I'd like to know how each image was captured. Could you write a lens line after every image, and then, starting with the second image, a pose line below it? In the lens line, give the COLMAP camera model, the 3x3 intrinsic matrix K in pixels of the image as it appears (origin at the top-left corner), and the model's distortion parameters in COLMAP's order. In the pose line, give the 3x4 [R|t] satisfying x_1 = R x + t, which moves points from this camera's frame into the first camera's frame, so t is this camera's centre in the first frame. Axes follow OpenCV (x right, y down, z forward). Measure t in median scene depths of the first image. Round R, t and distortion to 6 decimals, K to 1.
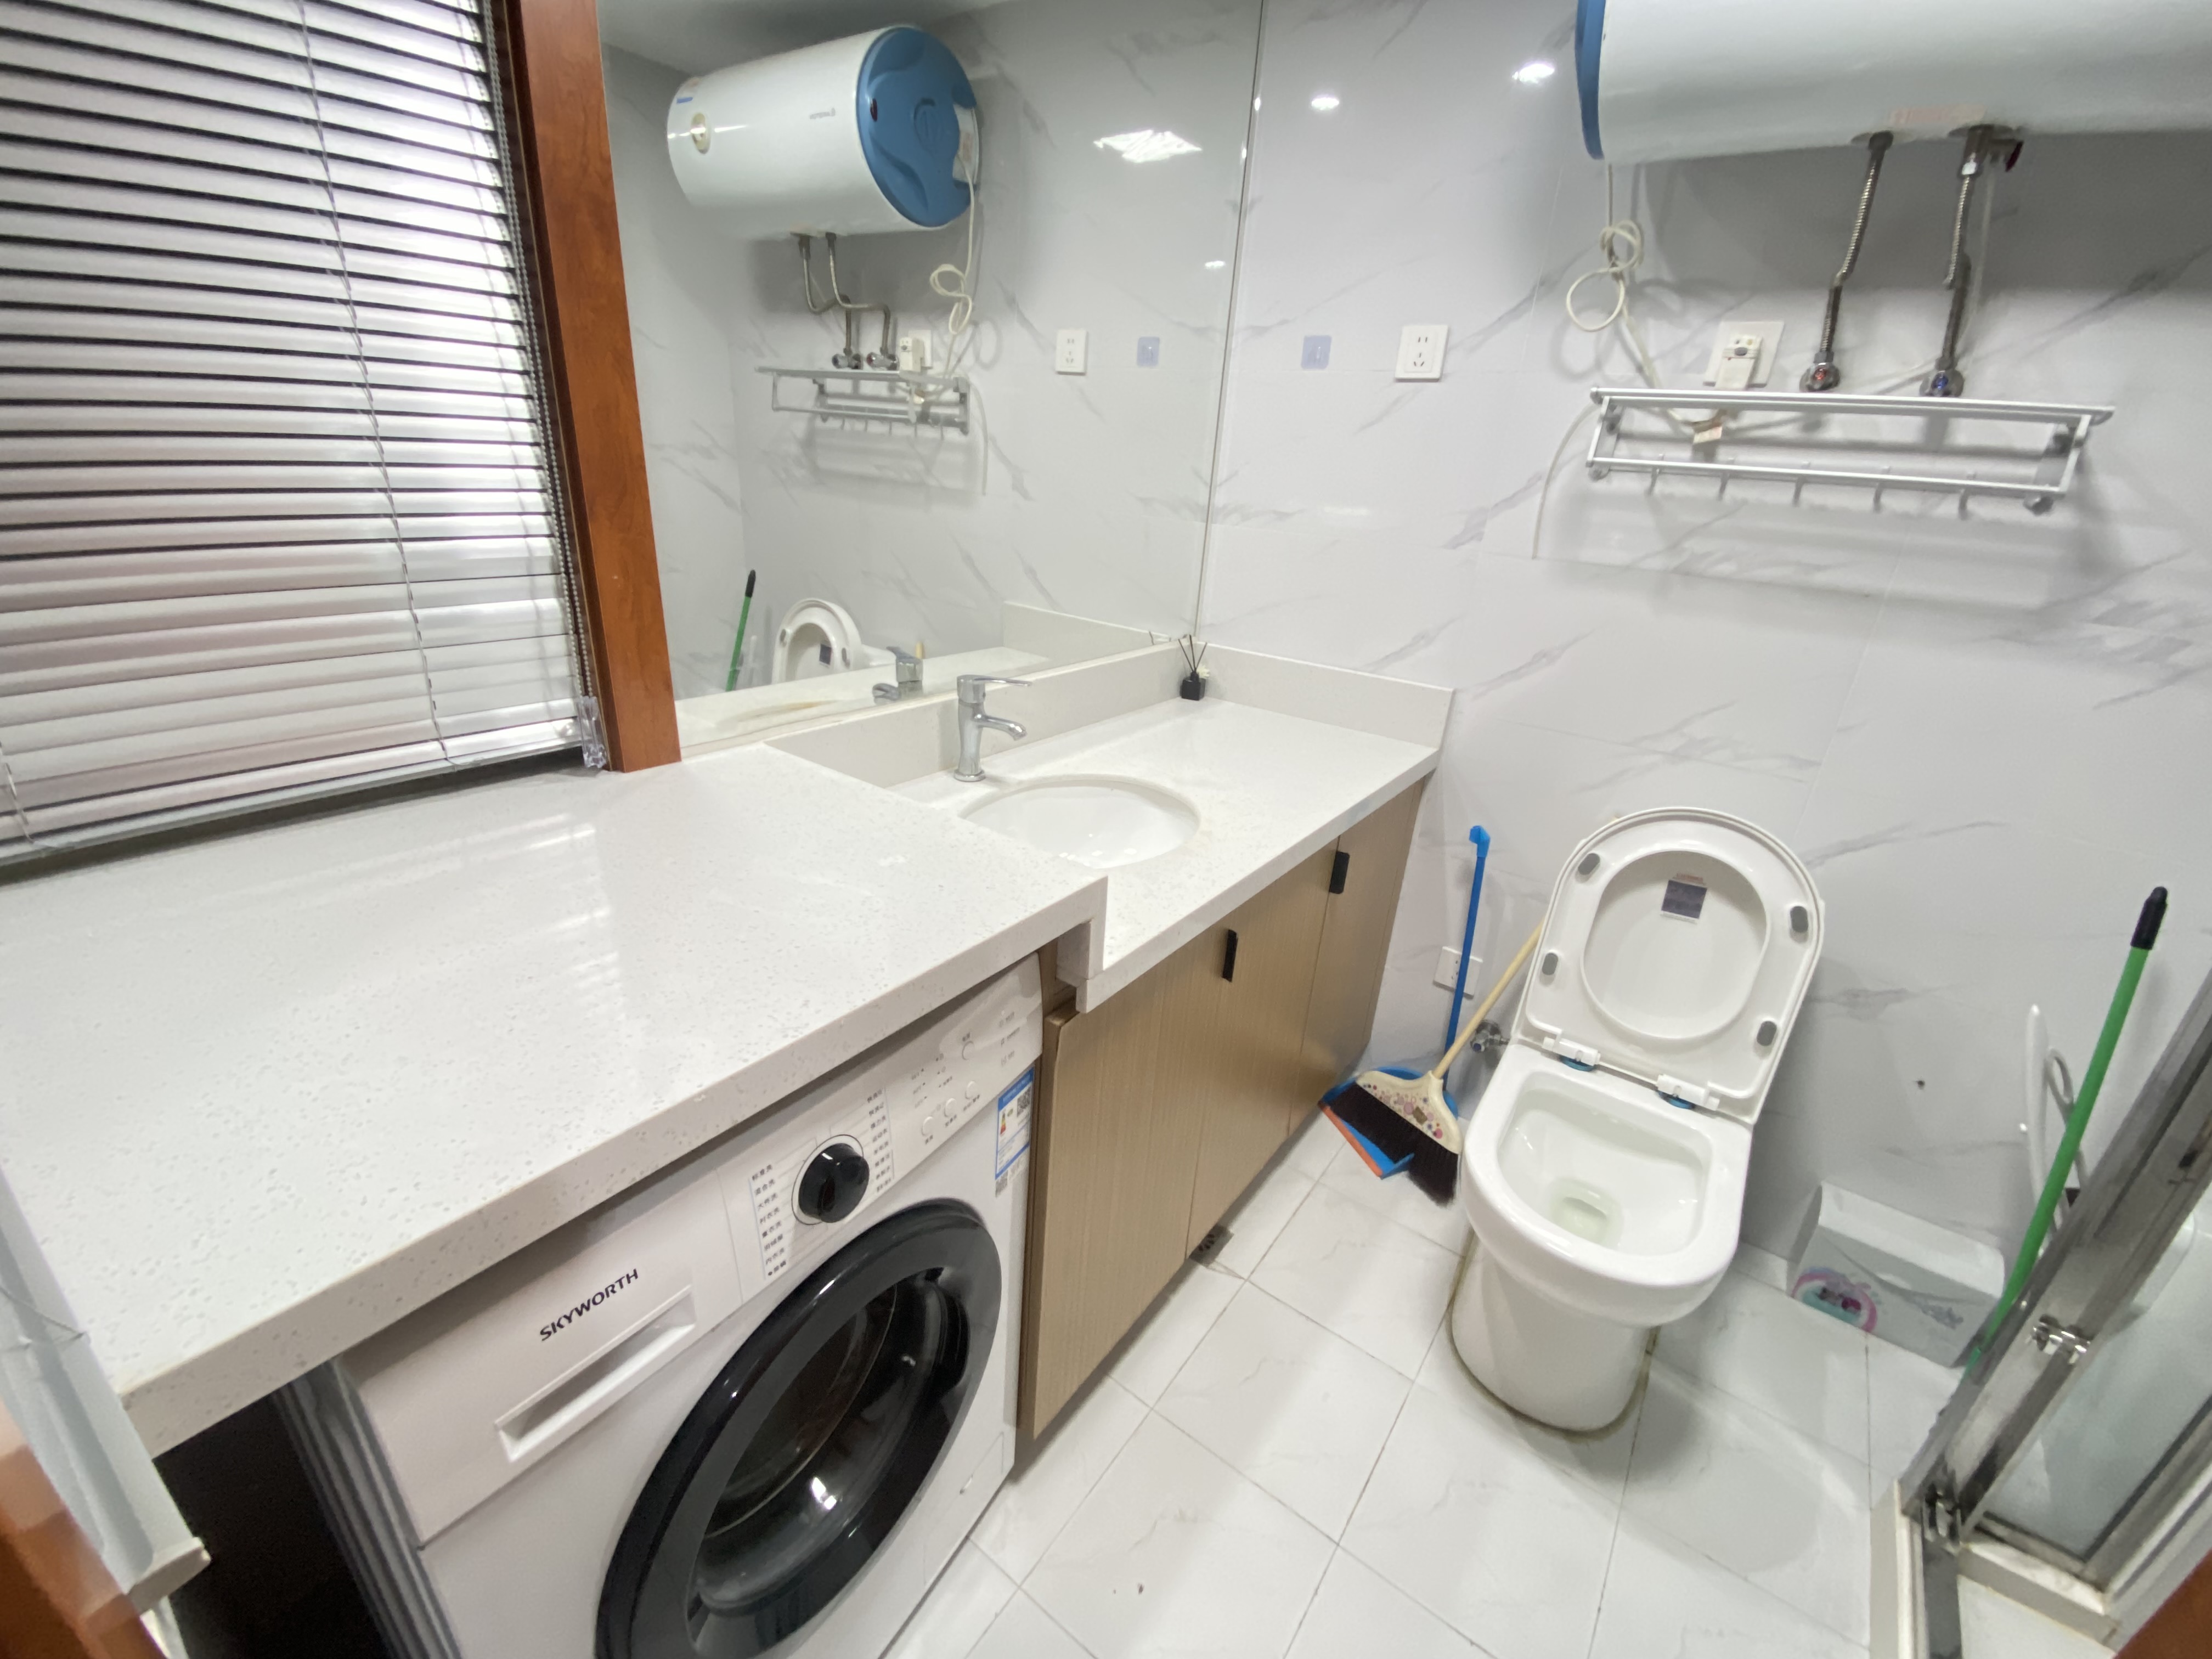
lens RADIAL K [[901.5, 0, 1098.3], [0, 901.5, 832.3], [0, 0, 1]] dist [0.008702, -0.014358]
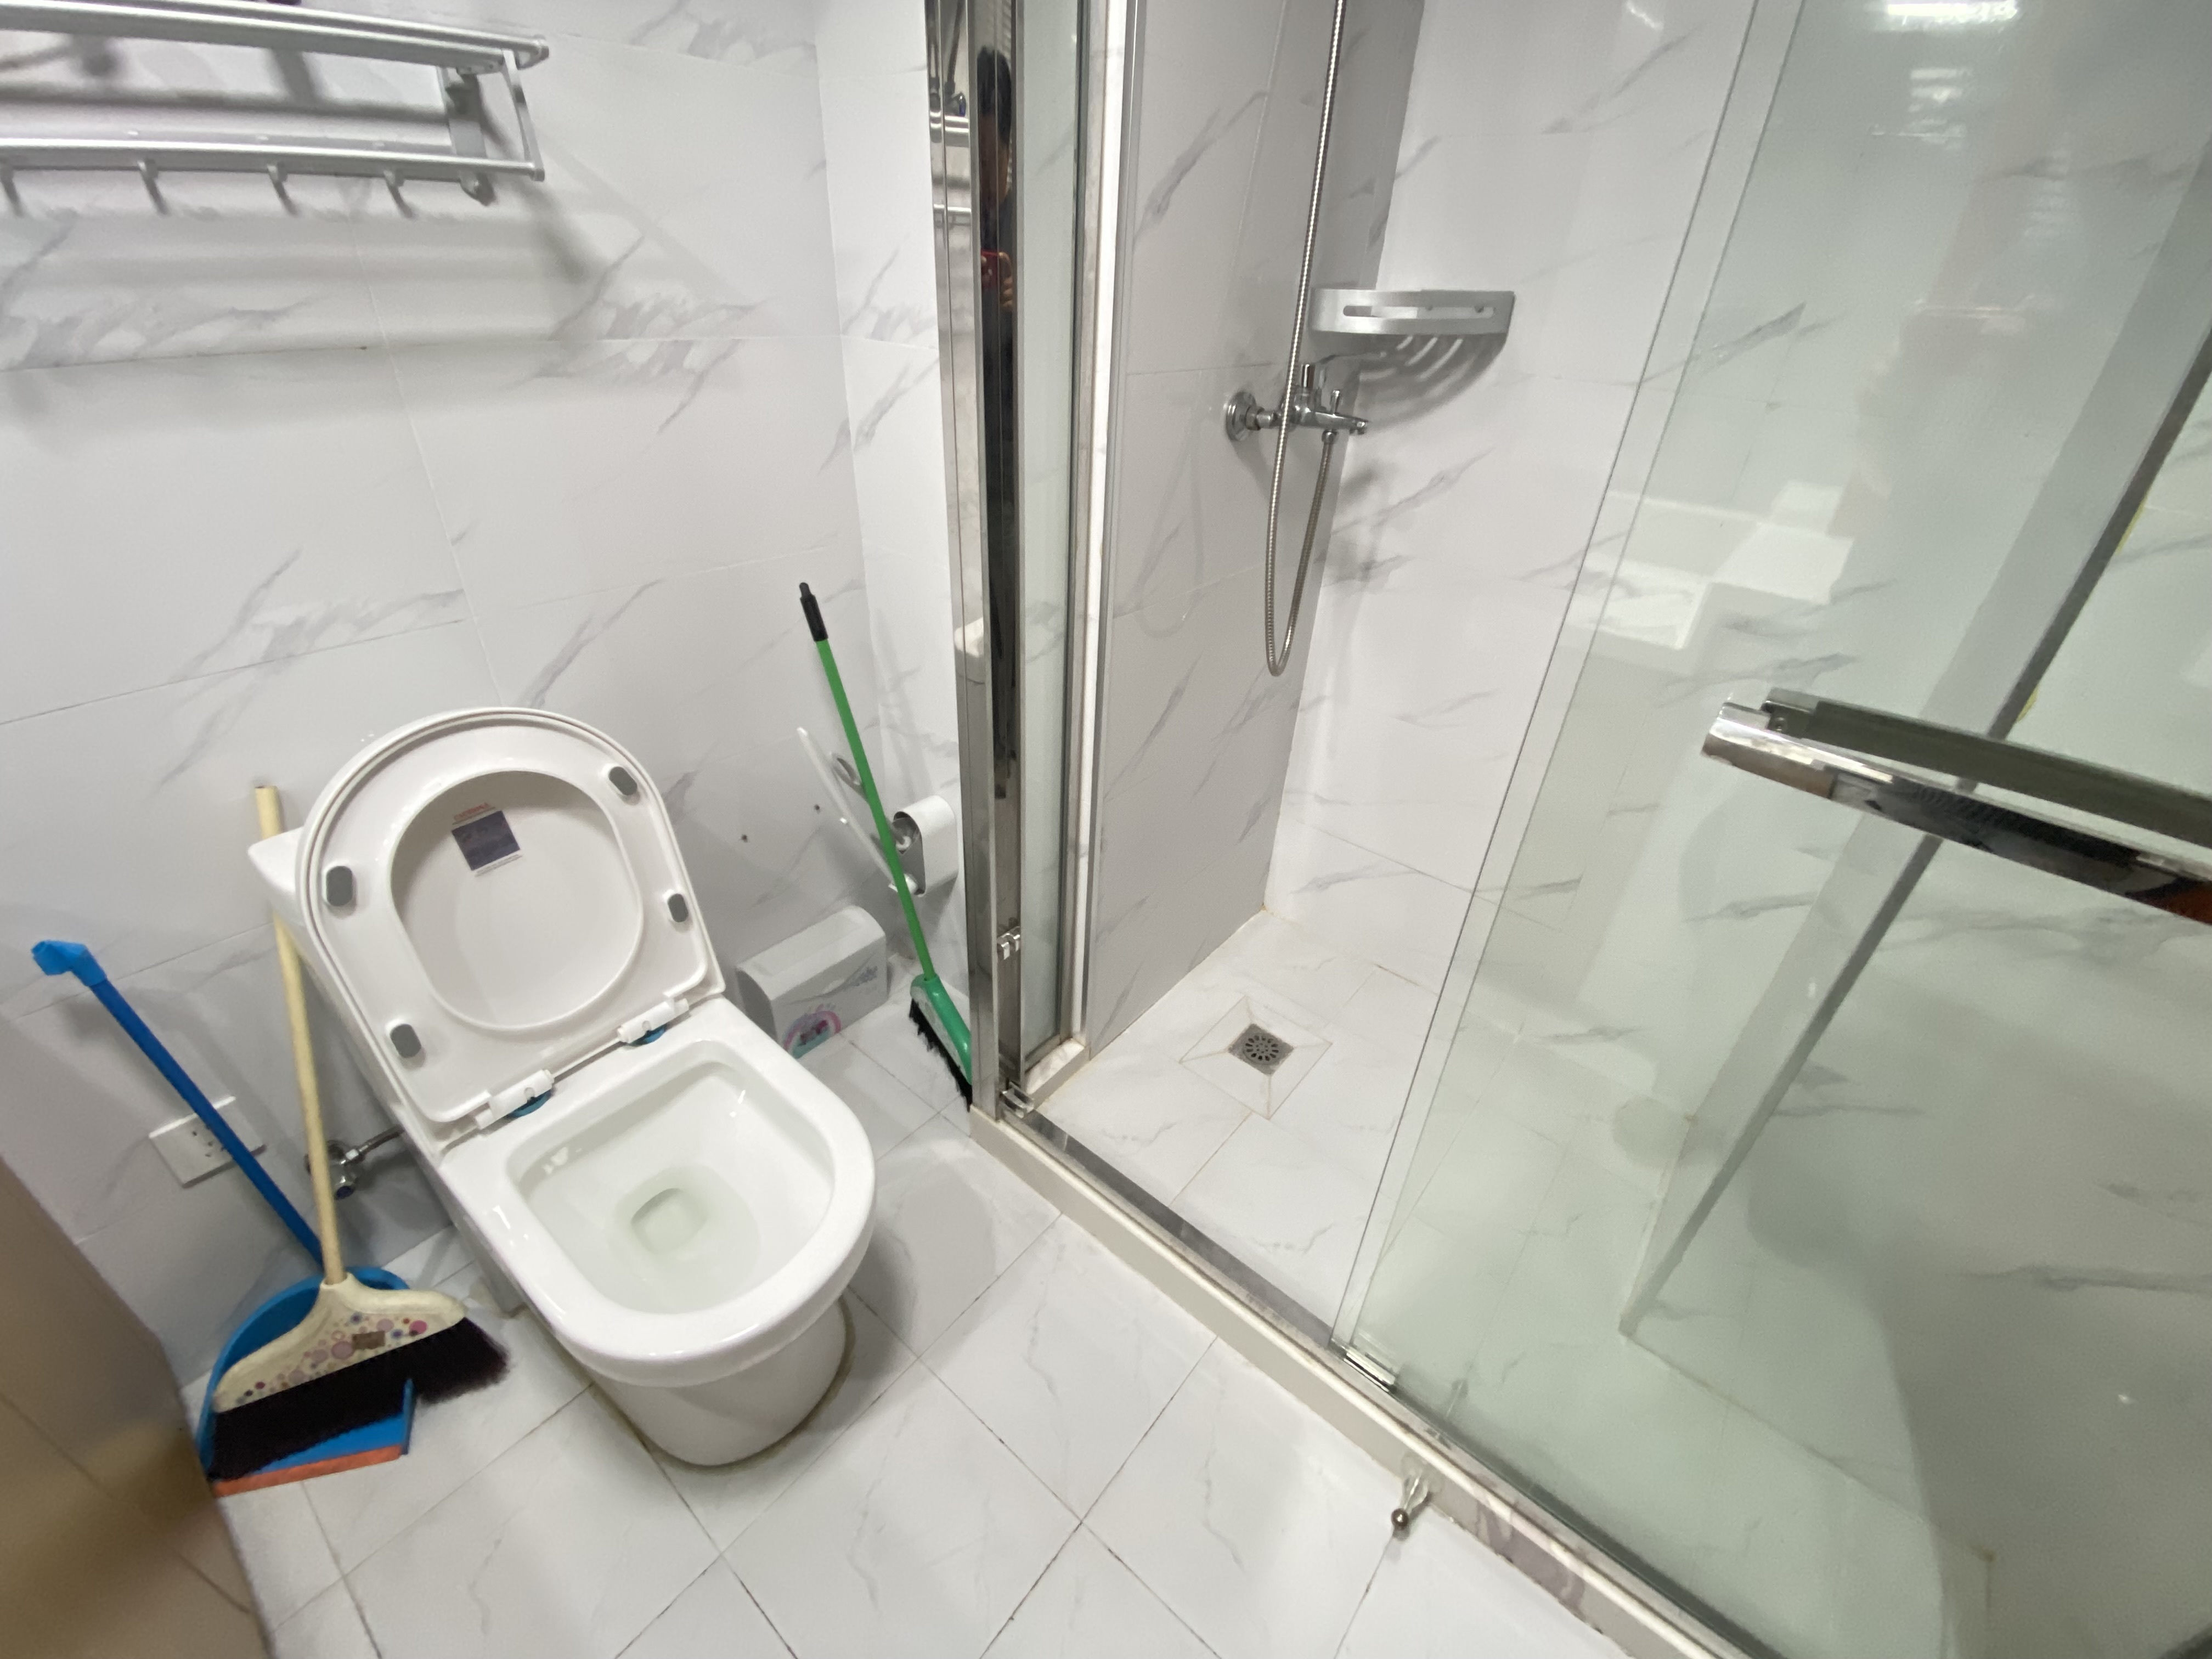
lens RADIAL K [[901.5, 0, 1102.8], [0, 901.5, 822.6], [0, 0, 1]] dist [0.008702, -0.014358]
pose [[0.057044, -0.572193, 0.818133, 0.112941], [0.354525, 0.777669, 0.519174, -0.131387], [-0.933305, 0.260433, 0.247219, 0.381531]]
